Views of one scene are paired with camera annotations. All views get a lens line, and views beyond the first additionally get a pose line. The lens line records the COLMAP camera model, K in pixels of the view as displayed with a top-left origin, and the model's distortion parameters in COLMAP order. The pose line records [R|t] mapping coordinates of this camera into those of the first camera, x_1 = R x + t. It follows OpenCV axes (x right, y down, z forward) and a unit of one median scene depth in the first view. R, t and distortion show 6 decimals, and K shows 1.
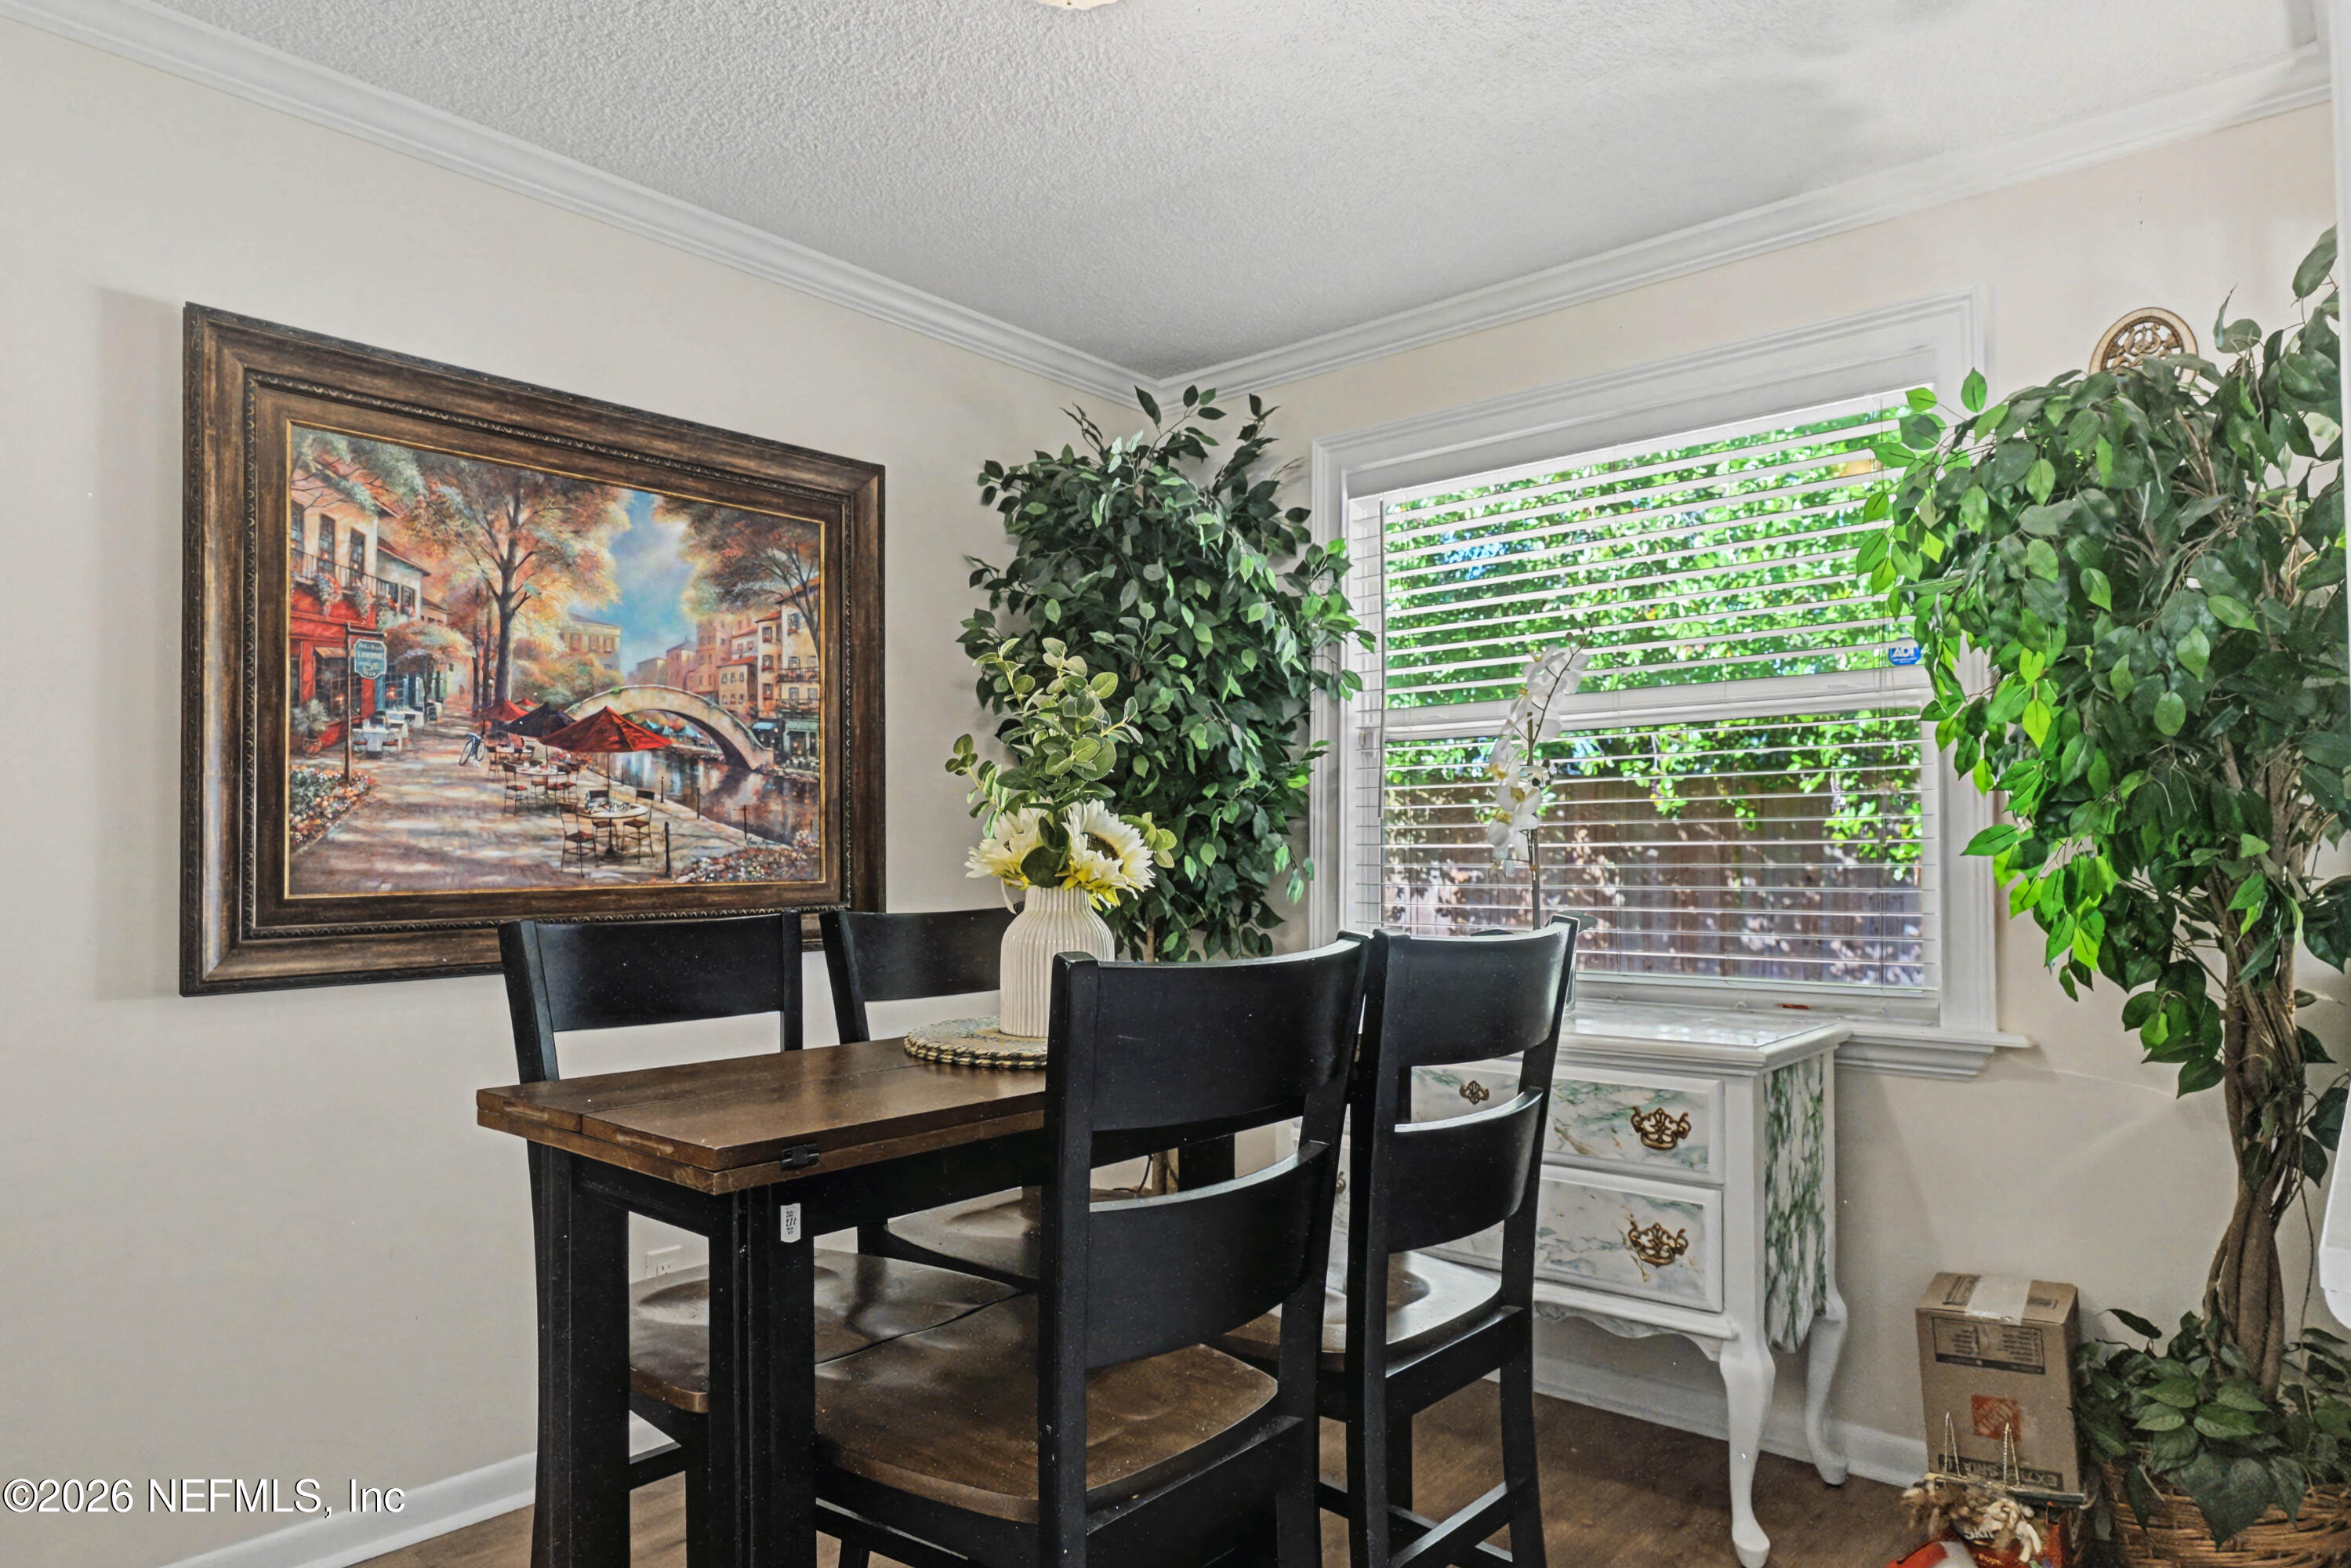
lens RADIAL K [[1417.4, 0, 1169.9], [0, 1417.4, 798.7], [0, 0, 1]] dist [-0.029950, 0.002097]
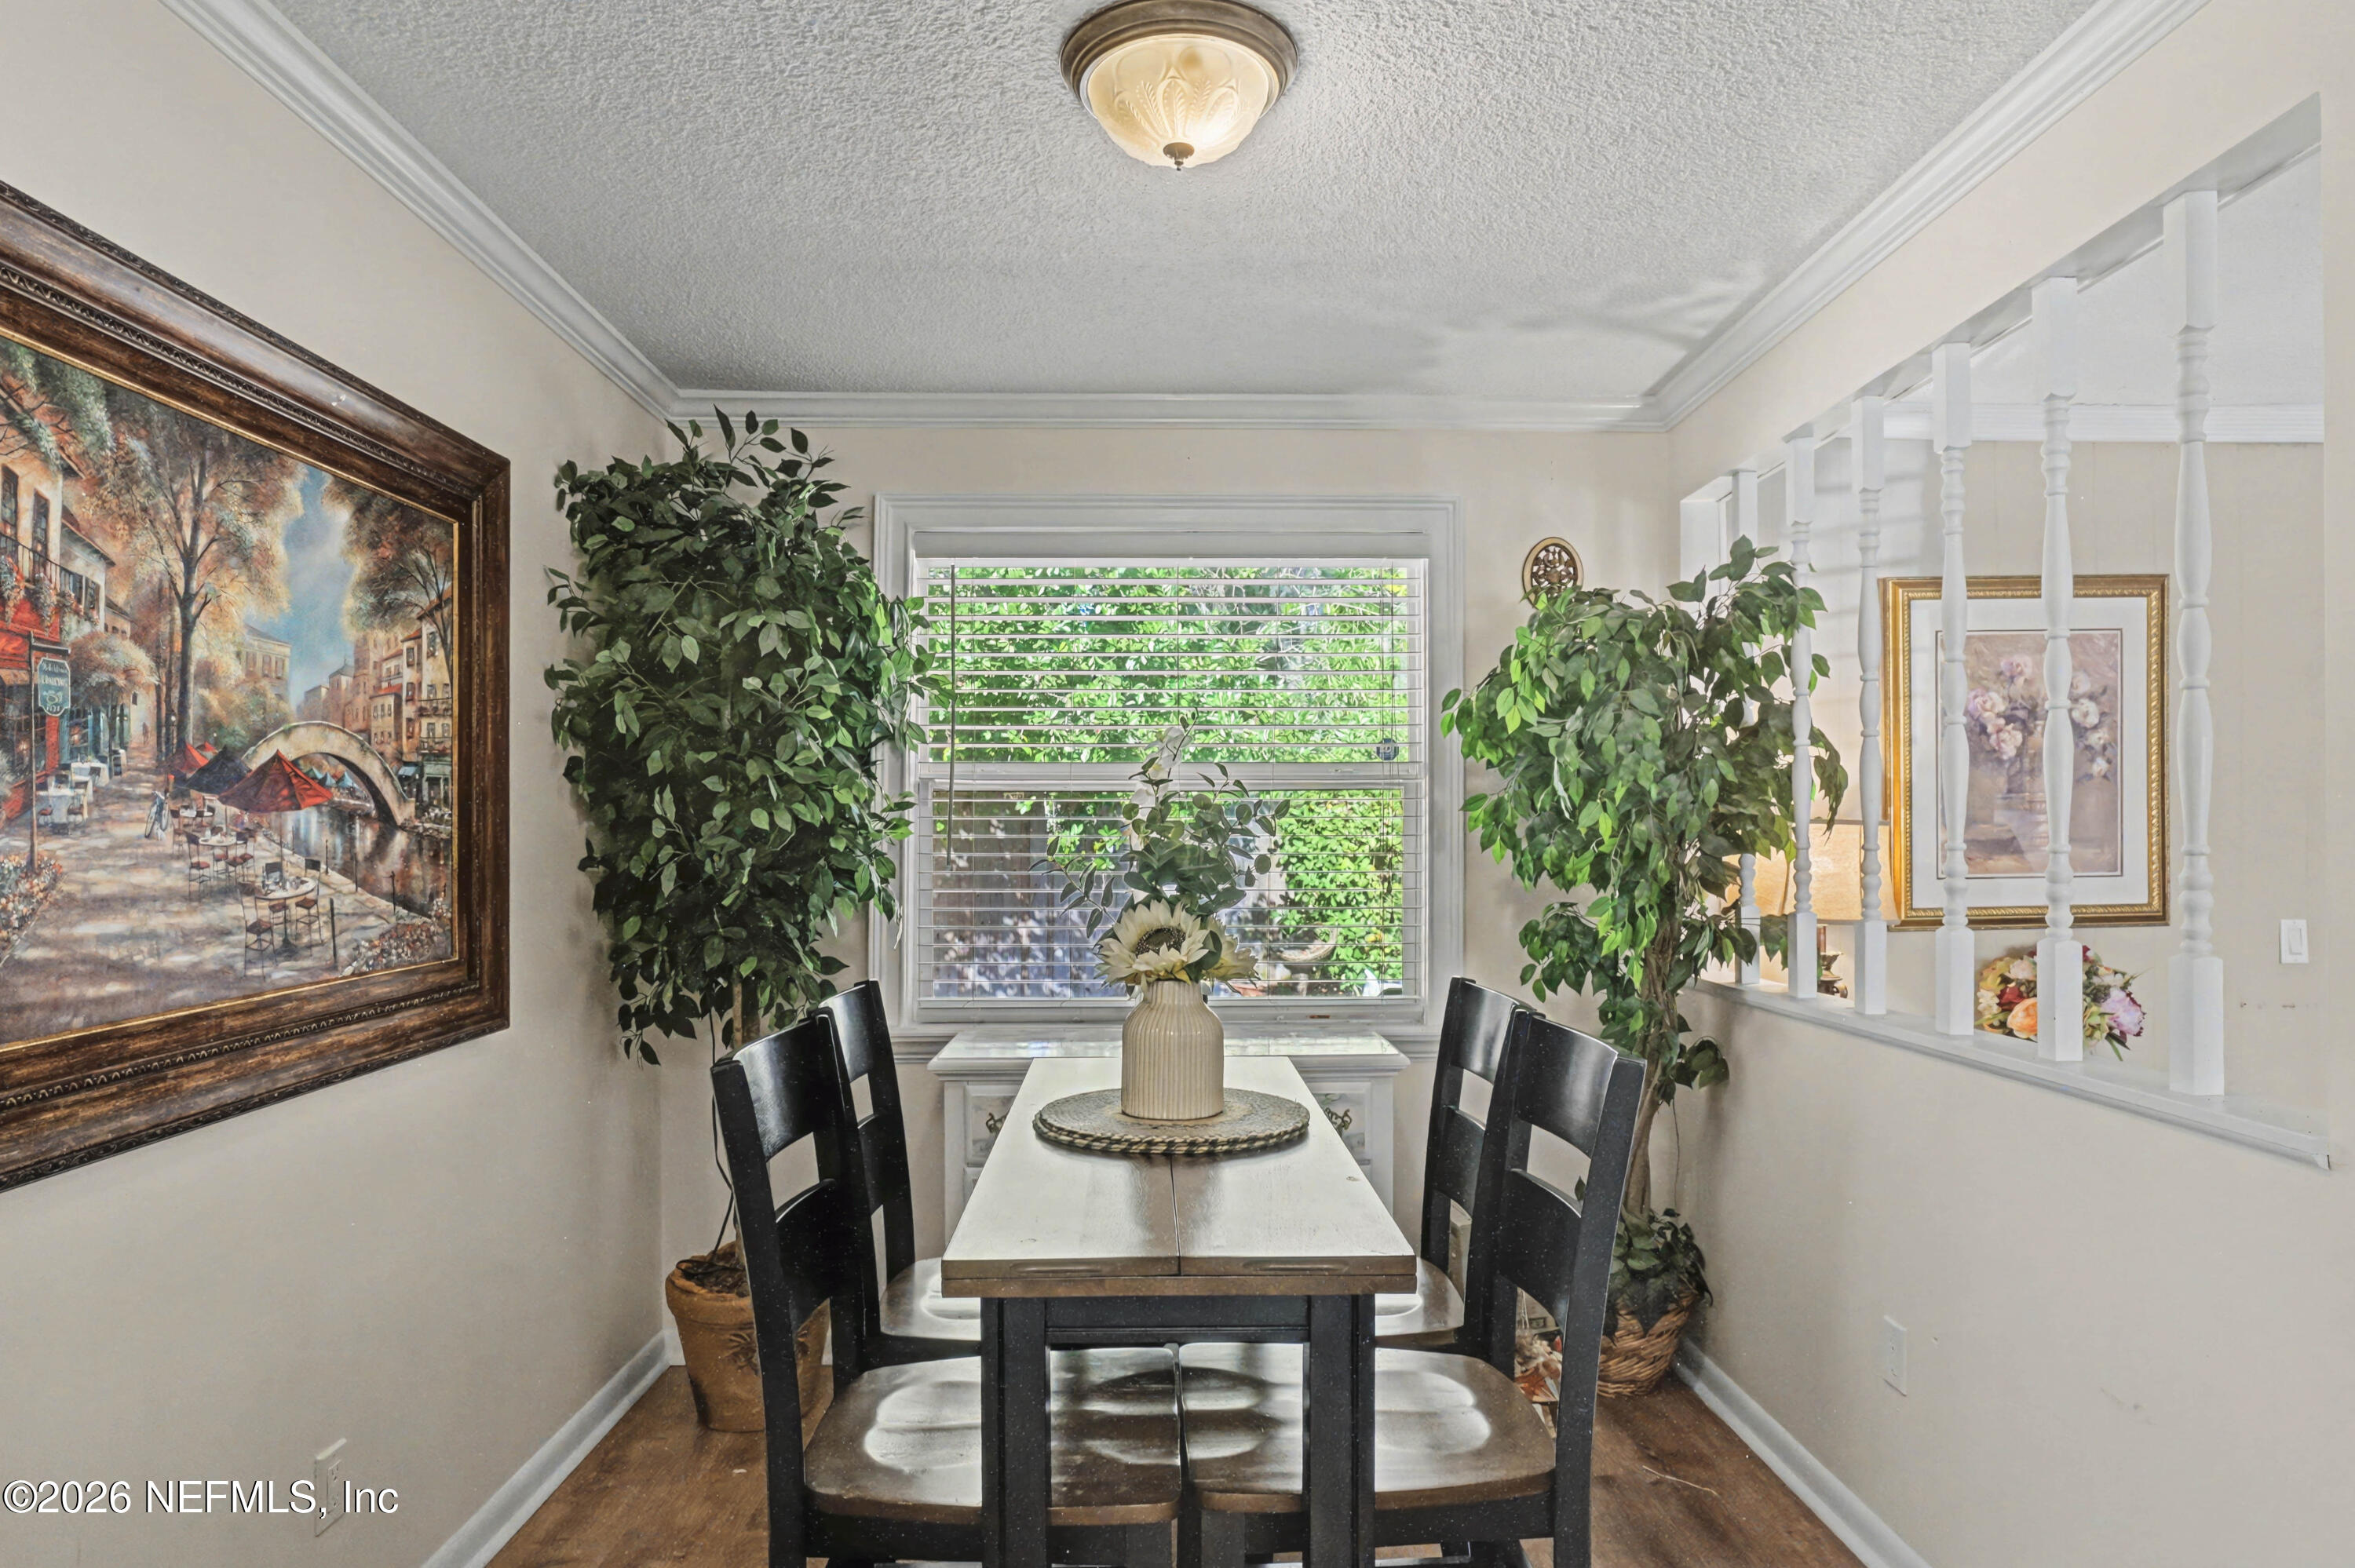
lens RADIAL K [[1419.5, 0, 1171.9], [0, 1419.5, 798.7], [0, 0, 1]] dist [-0.029950, 0.002097]
pose [[0.738801, 0.018042, 0.673682, -0.564898], [-0.028817, 0.999573, 0.004833, -0.058362], [-0.673307, -0.022984, 0.739006, 0.128834]]
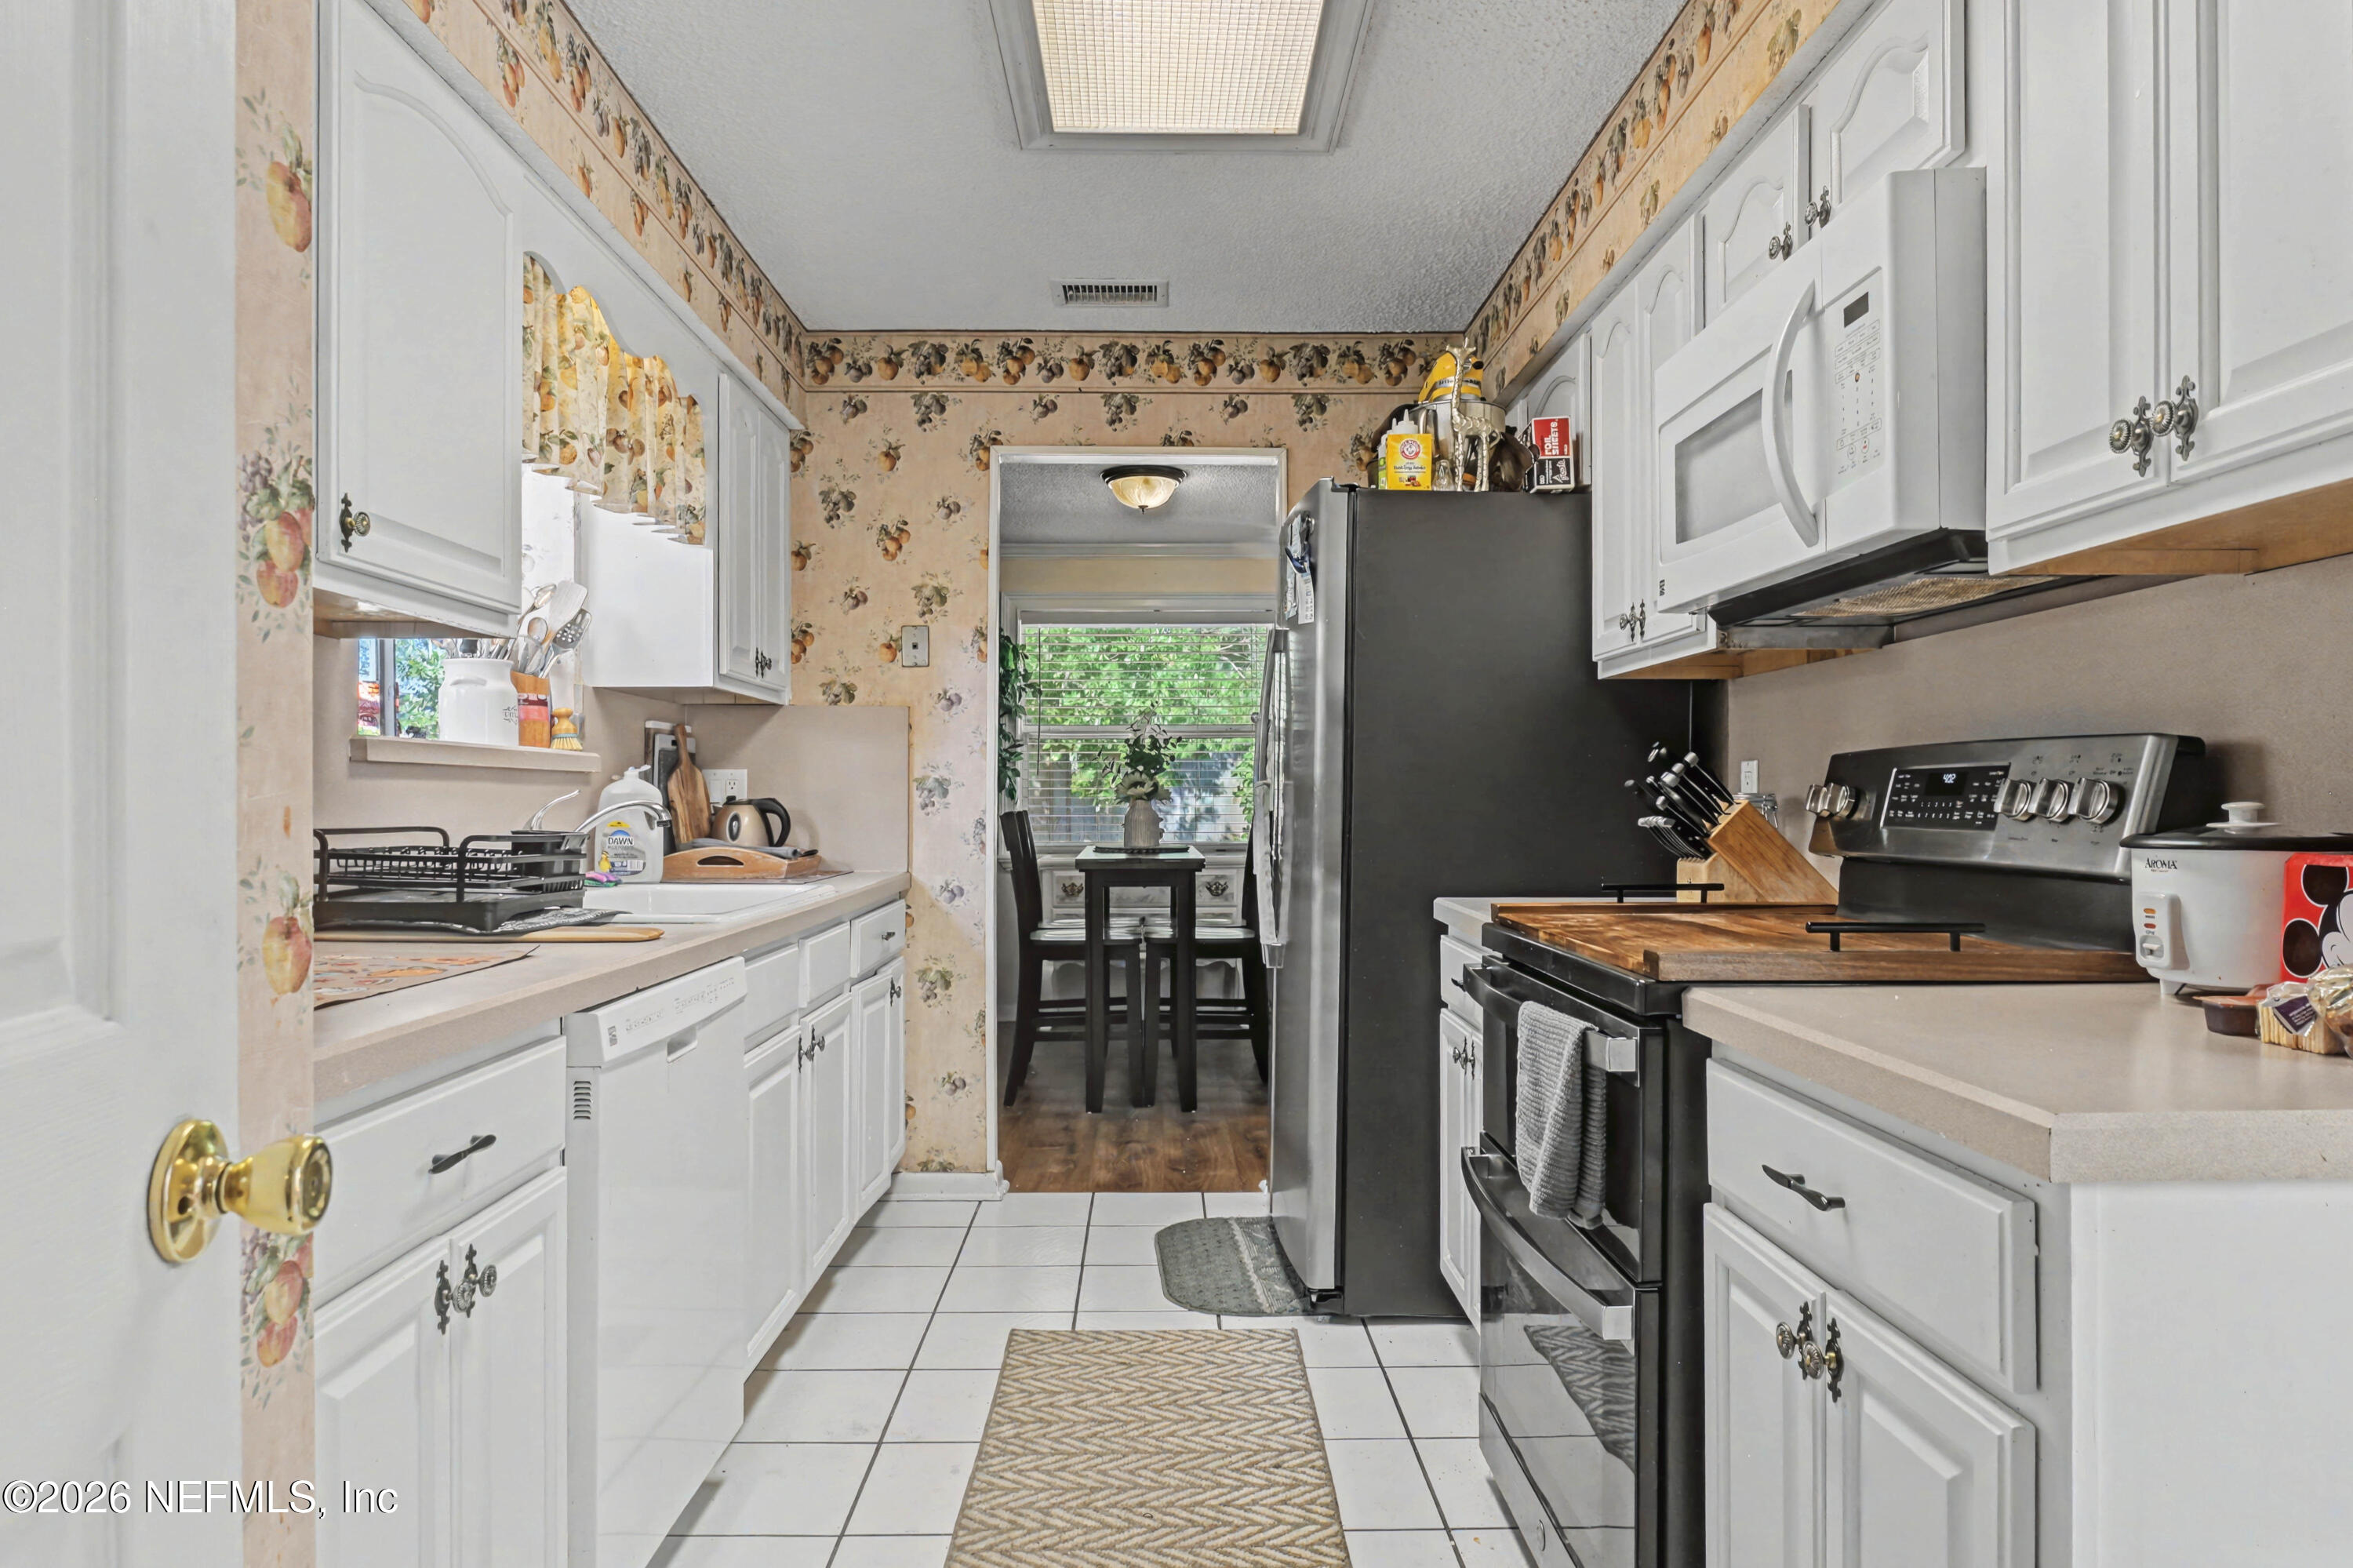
lens RADIAL K [[1418.6, 0, 1170.9], [0, 1418.6, 798.7], [0, 0, 1]] dist [-0.029950, 0.002097]
pose [[0.738040, 0.003960, 0.674745, -1.438936], [-0.030116, 0.999180, 0.027078, -0.020253], [-0.674084, -0.040305, 0.737554, -0.894006]]
